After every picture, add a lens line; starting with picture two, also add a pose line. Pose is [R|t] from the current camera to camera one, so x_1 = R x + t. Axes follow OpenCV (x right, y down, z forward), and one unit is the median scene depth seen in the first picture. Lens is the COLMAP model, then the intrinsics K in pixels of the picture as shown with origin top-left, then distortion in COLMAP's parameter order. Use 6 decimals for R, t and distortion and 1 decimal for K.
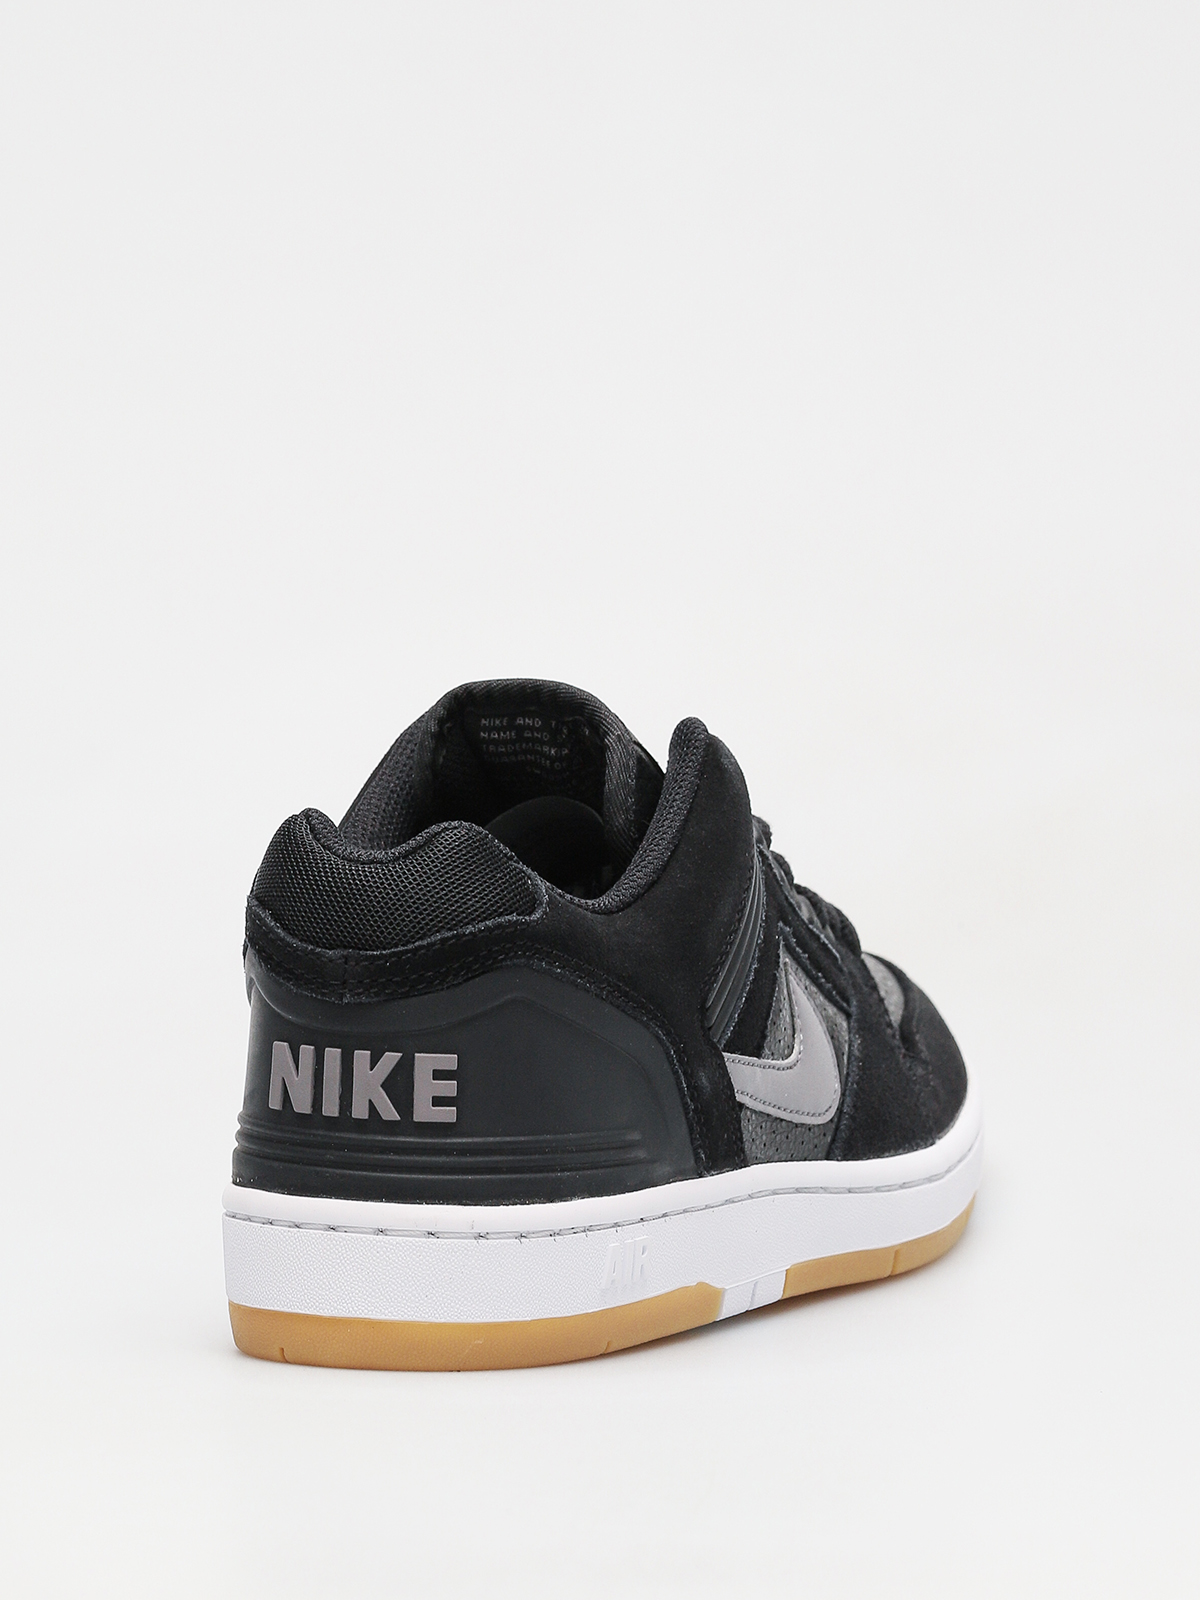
lens RADIAL K [[5462.0, 0, 600.0], [0, 5462.0, 800.0], [0, 0, 1]] dist [-0.667835, -0.266876]
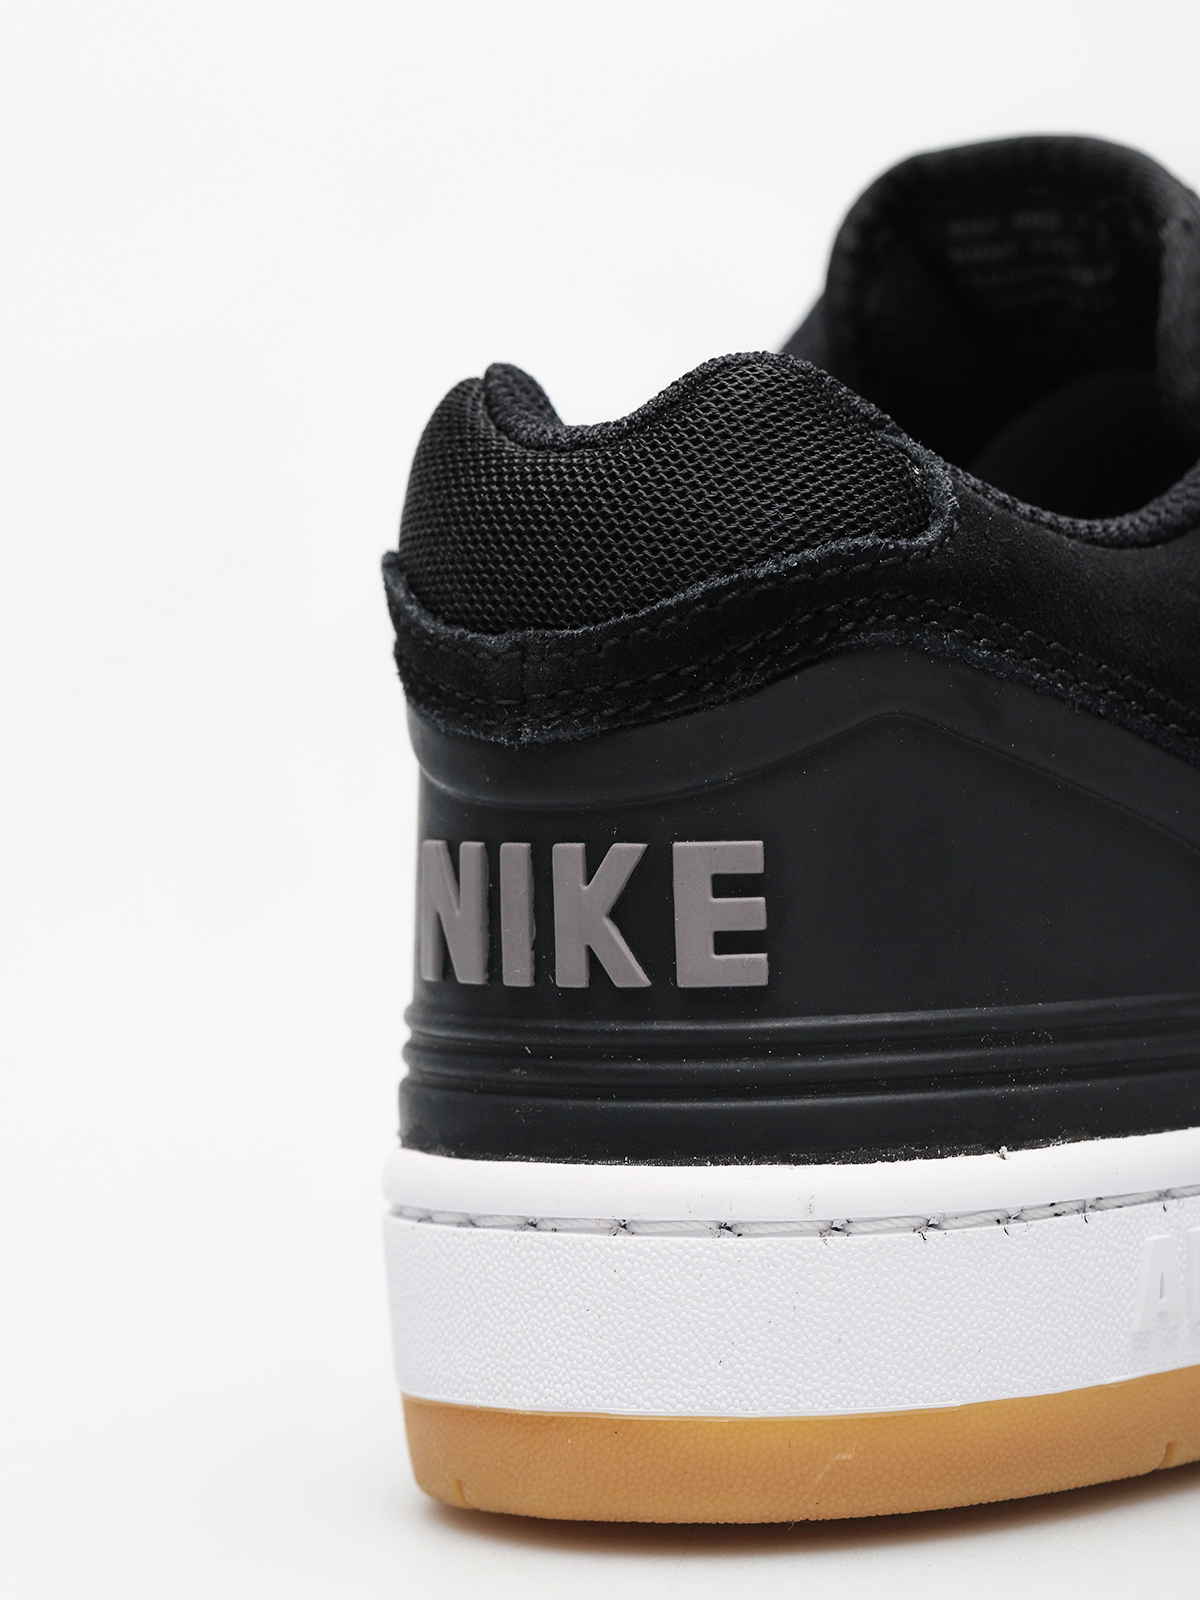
lens RADIAL K [[5618.9, 0, 600.0], [0, 5618.9, 800.0], [0, 0, 1]] dist [-0.221650, -0.205372]
pose [[0.972209, -0.052044, -0.228257, 0.070254], [0.051149, 0.998643, -0.009840, 0.047181], [0.228459, -0.002109, 0.973551, 0.526574]]
